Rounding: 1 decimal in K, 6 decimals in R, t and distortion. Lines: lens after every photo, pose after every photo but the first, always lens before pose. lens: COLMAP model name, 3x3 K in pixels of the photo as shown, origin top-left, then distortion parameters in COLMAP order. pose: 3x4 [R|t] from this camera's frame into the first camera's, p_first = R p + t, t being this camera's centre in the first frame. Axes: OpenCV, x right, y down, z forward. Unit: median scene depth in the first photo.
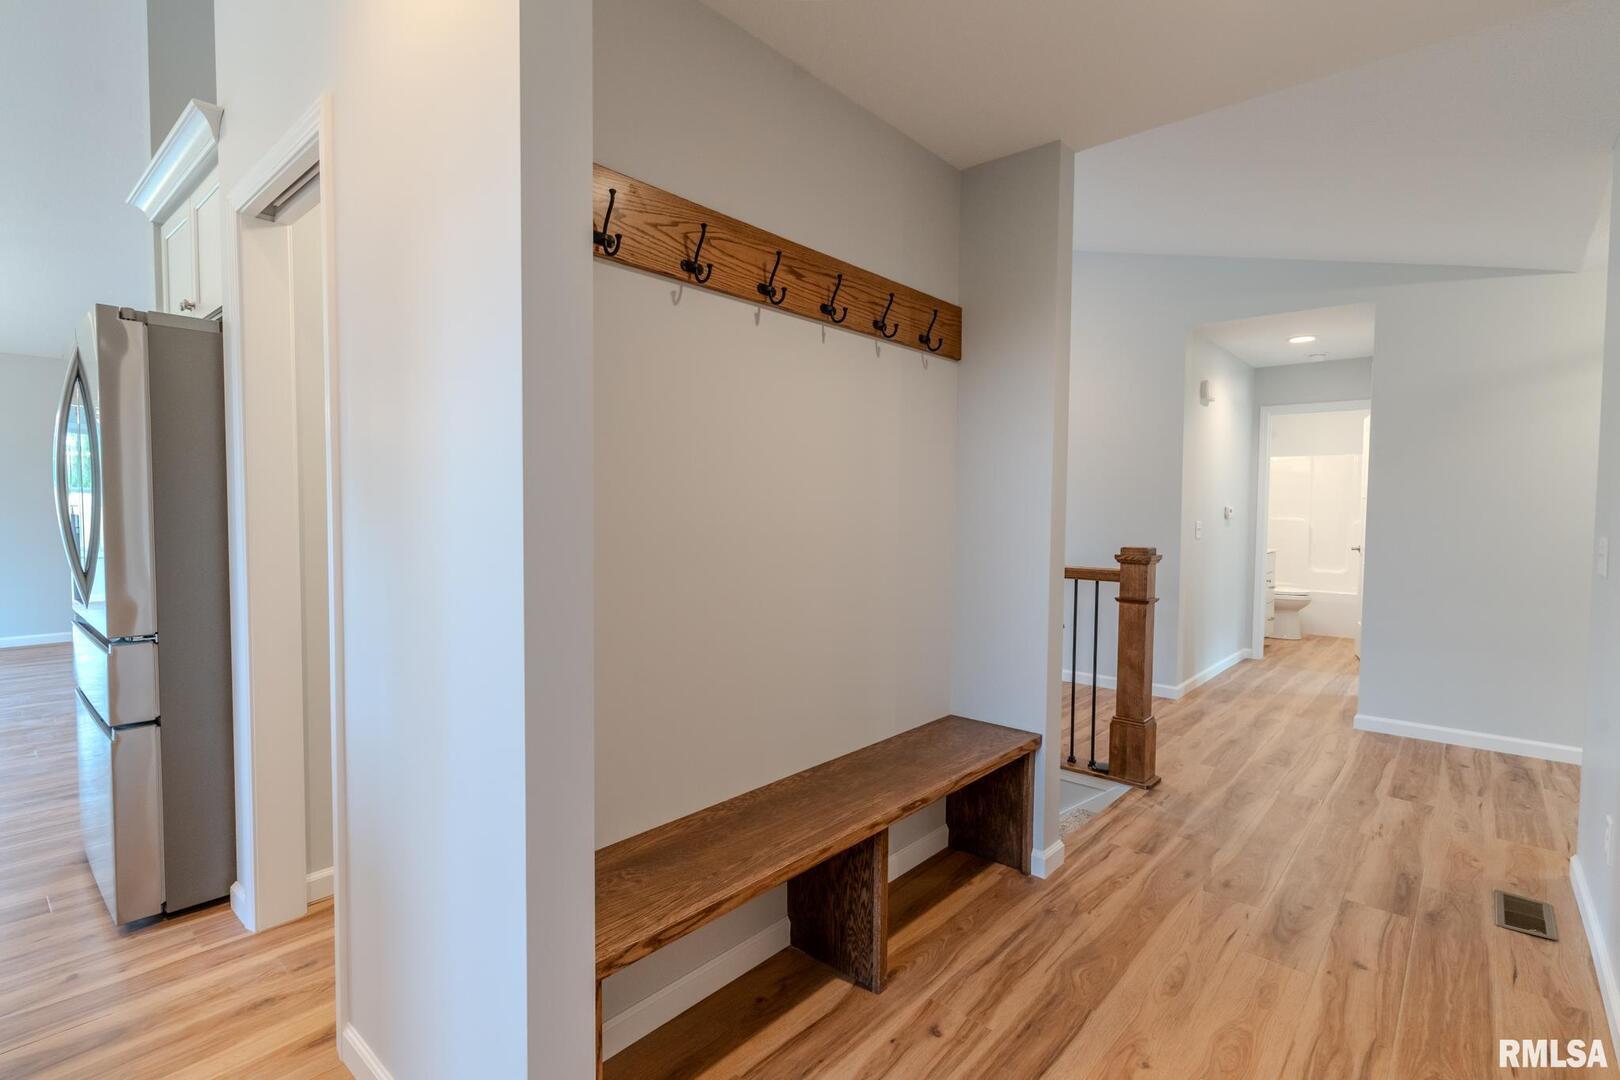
lens RADIAL K [[766.8, 0, 807.4], [0, 766.8, 536.0], [0, 0, 1]] dist [-0.005074, 0.000292]
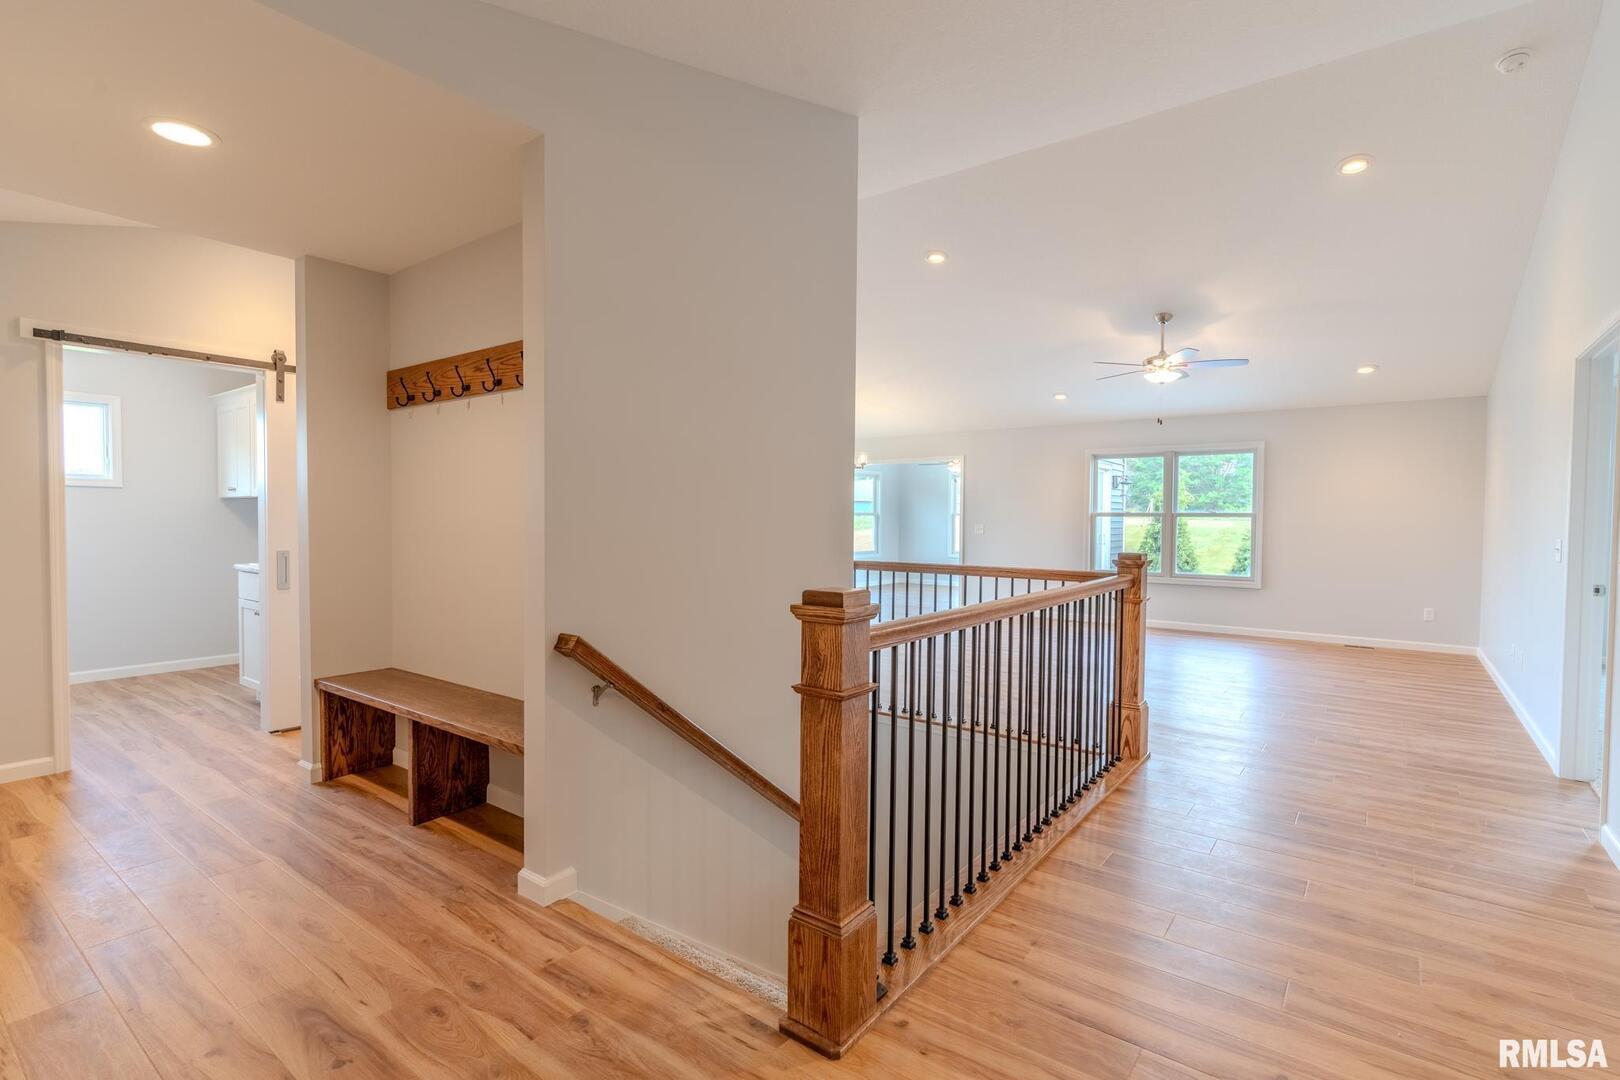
lens RADIAL K [[766.8, 0, 808.1], [0, 766.8, 543.3], [0, 0, 1]] dist [-0.005074, 0.000292]
pose [[0.071725, 0.024278, -0.997129, 1.377155], [-0.042608, 0.998866, 0.021255, -0.038415], [0.996514, 0.040961, 0.072679, 1.353749]]
